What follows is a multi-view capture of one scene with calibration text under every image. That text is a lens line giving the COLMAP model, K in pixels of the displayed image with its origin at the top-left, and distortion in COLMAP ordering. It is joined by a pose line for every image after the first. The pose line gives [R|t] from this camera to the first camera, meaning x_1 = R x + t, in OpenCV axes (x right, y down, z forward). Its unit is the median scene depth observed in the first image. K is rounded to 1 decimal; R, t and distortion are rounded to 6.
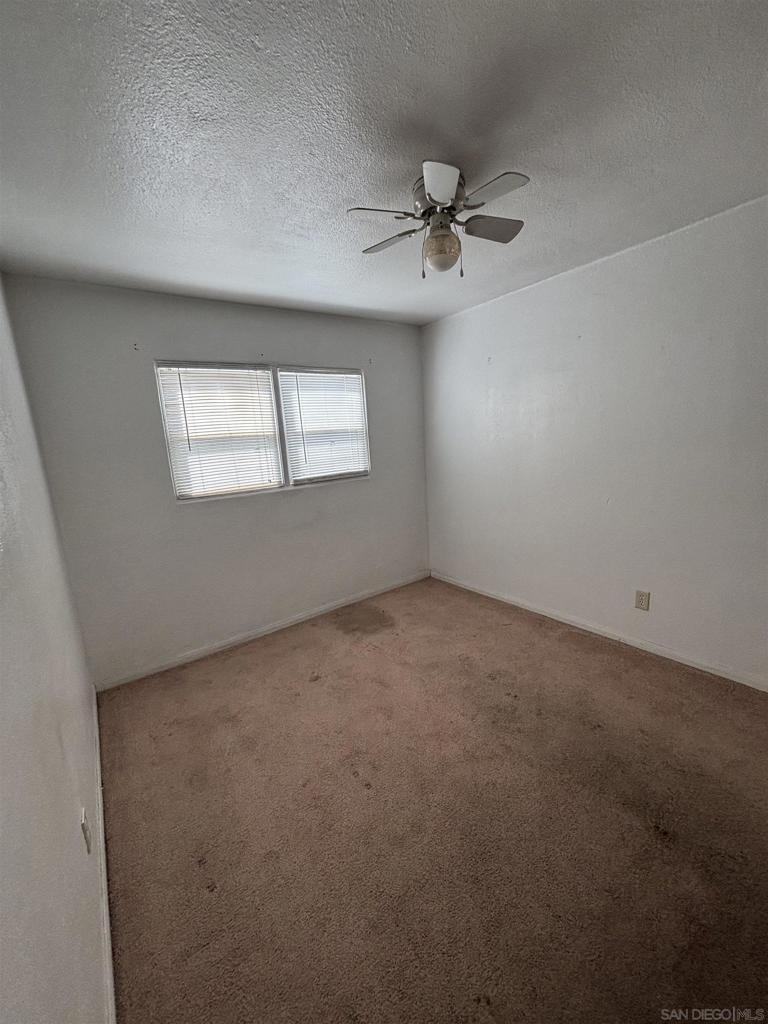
lens RADIAL K [[406.6, 0, 382.0], [0, 406.6, 515.0], [0, 0, 1]] dist [0.000151, -0.000276]
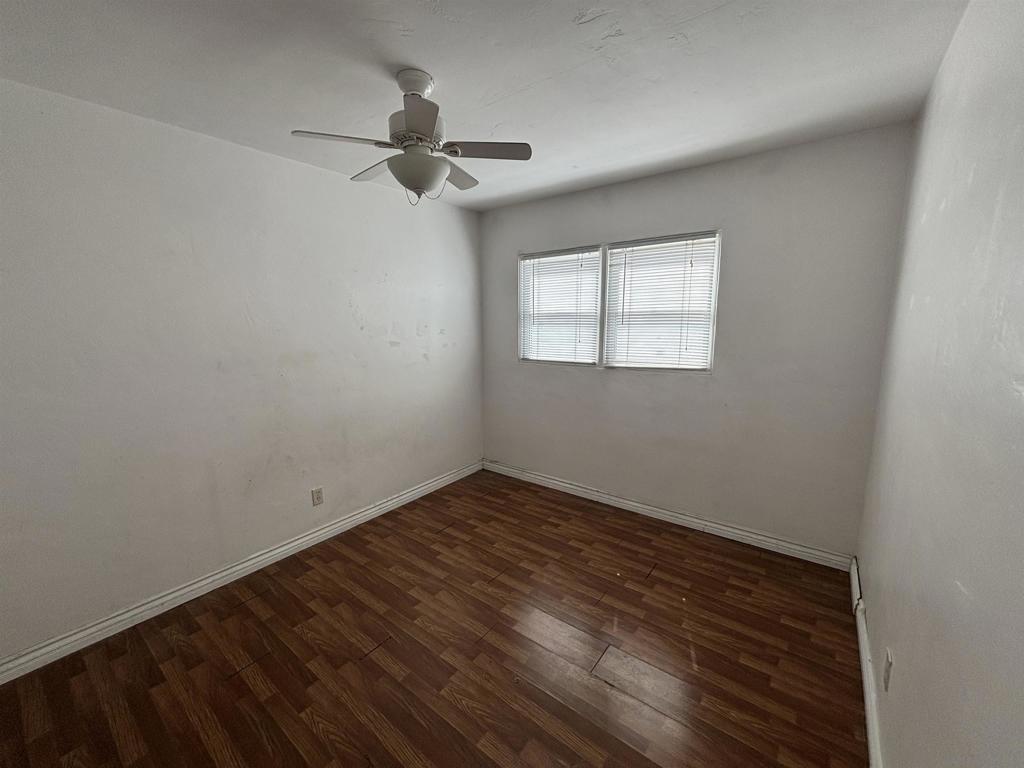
lens RADIAL K [[406.6, 0, 514.4], [0, 406.6, 385.6], [0, 0, 1]] dist [0.000151, -0.000276]
pose [[0.281408, 0.218603, -0.934357, 0.666783], [-0.195350, 0.966366, 0.167256, -0.155381], [0.939493, 0.135459, 0.314647, 0.515581]]
